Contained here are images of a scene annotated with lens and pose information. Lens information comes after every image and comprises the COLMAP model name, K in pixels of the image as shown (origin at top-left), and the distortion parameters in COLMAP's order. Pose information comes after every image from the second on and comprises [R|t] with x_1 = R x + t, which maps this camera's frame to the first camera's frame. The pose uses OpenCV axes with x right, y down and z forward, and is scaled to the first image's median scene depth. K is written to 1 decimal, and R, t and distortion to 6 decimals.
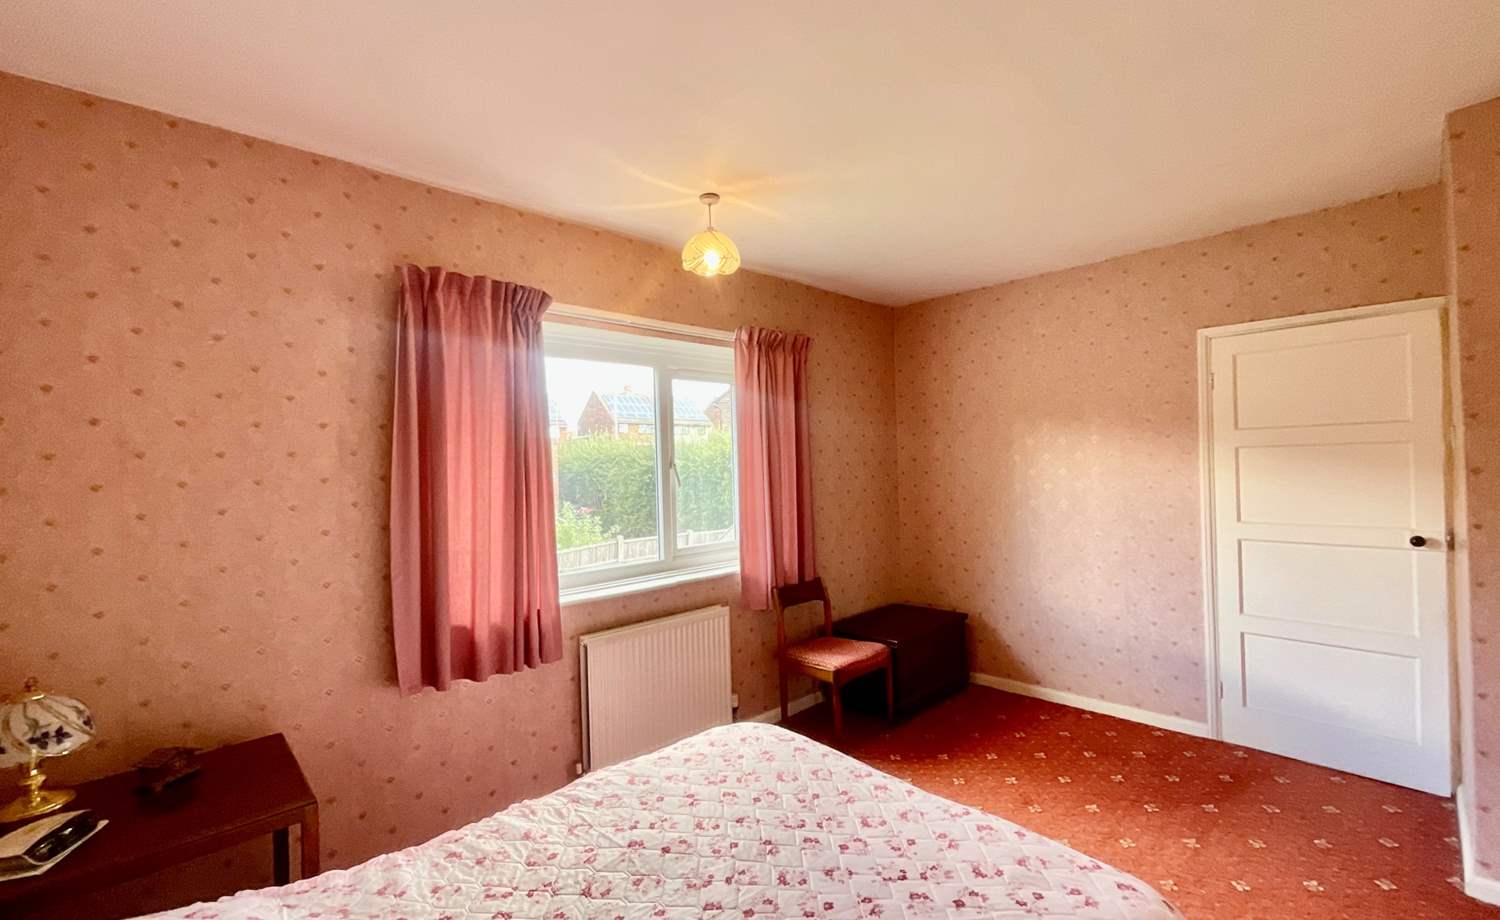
lens RADIAL K [[627.0, 0, 750.0], [0, 627.0, 460.0], [0, 0, 1]] dist [0.021153, 0.000089]
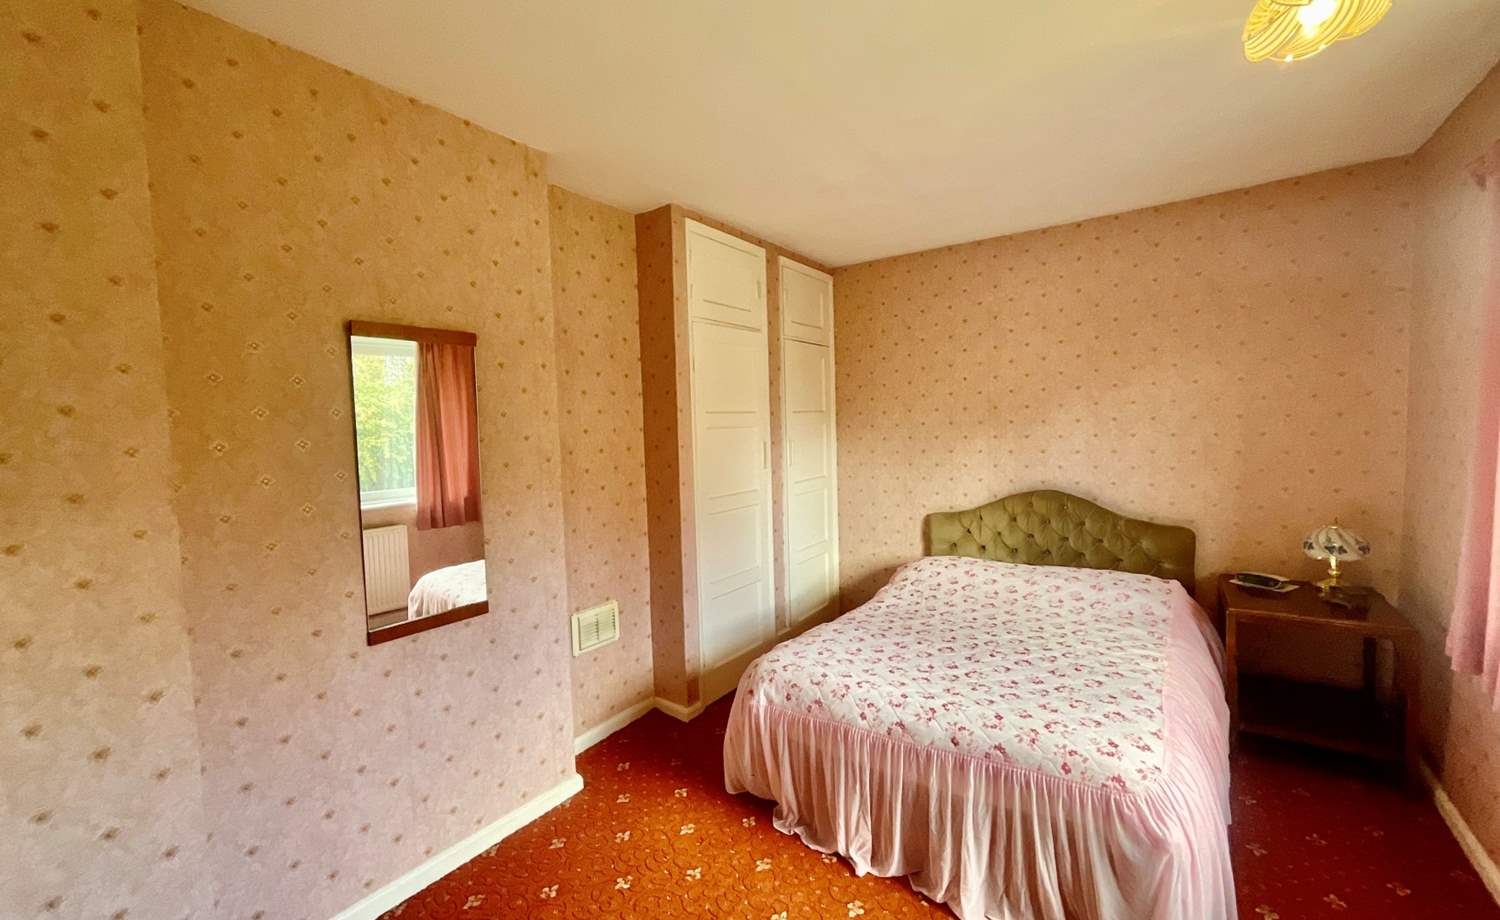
lens RADIAL K [[630.2, 0, 750.0], [0, 630.2, 460.0], [0, 0, 1]] dist [-0.002604, 0.000122]
pose [[-0.975936, 0.068867, -0.206895, 0.522959], [0.057924, 0.996605, 0.058502, -0.011813], [0.210221, 0.045110, -0.976613, 1.439750]]
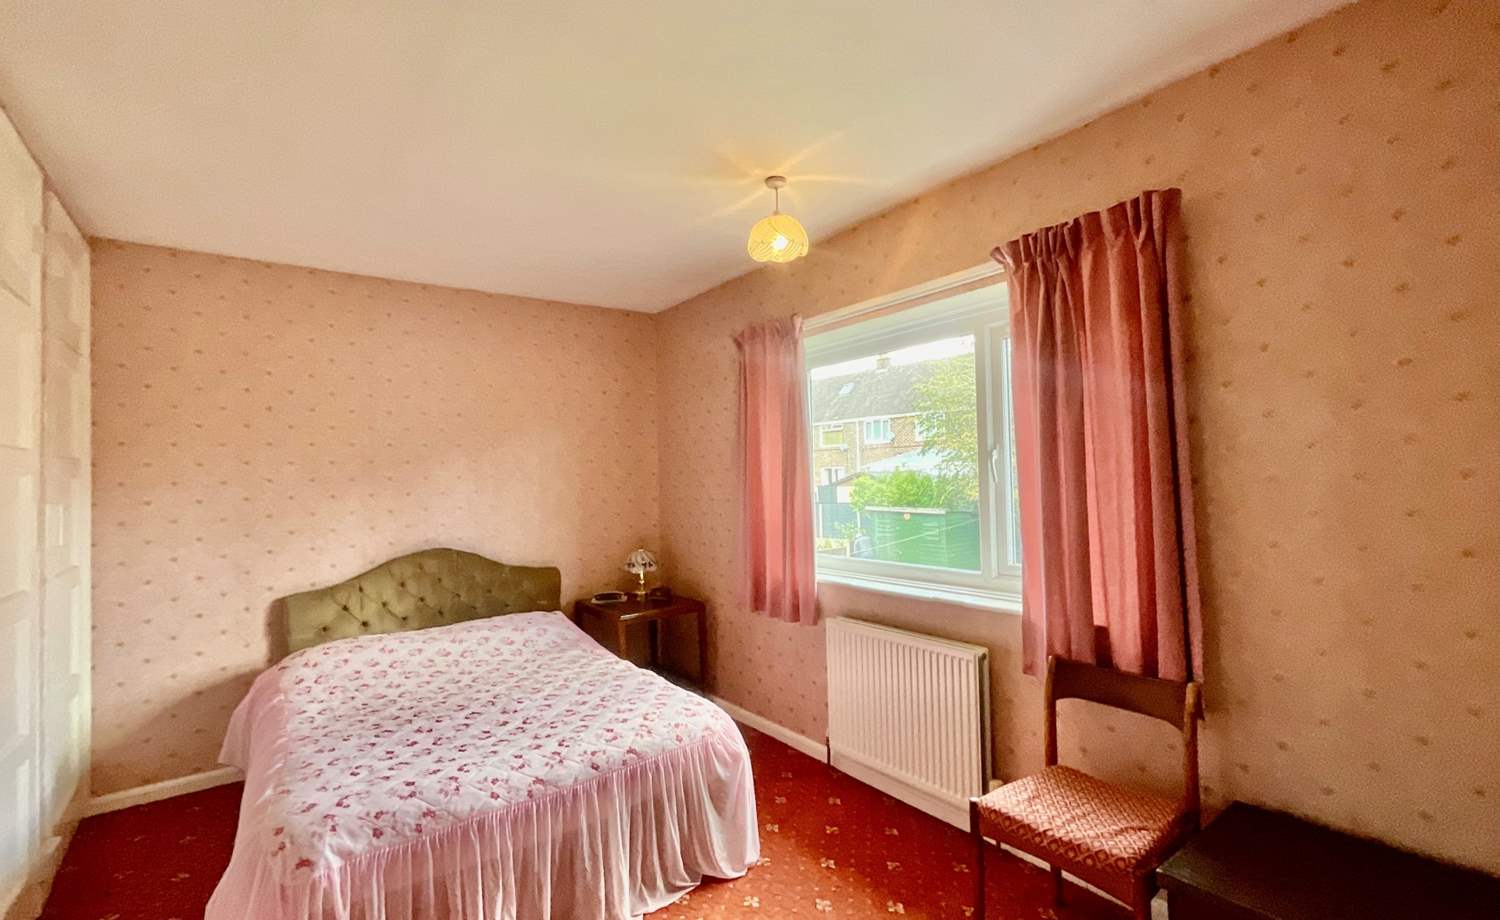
lens RADIAL K [[667.9, 0, 767.5], [0, 667.9, 461.3], [0, 0, 1]] dist [0.025195, 0.000384]
pose [[-0.097699, 0.008996, -0.995175, 0.963994], [0.035424, 0.999357, 0.005557, 0.003589], [0.994585, -0.034710, -0.097955, 1.080961]]
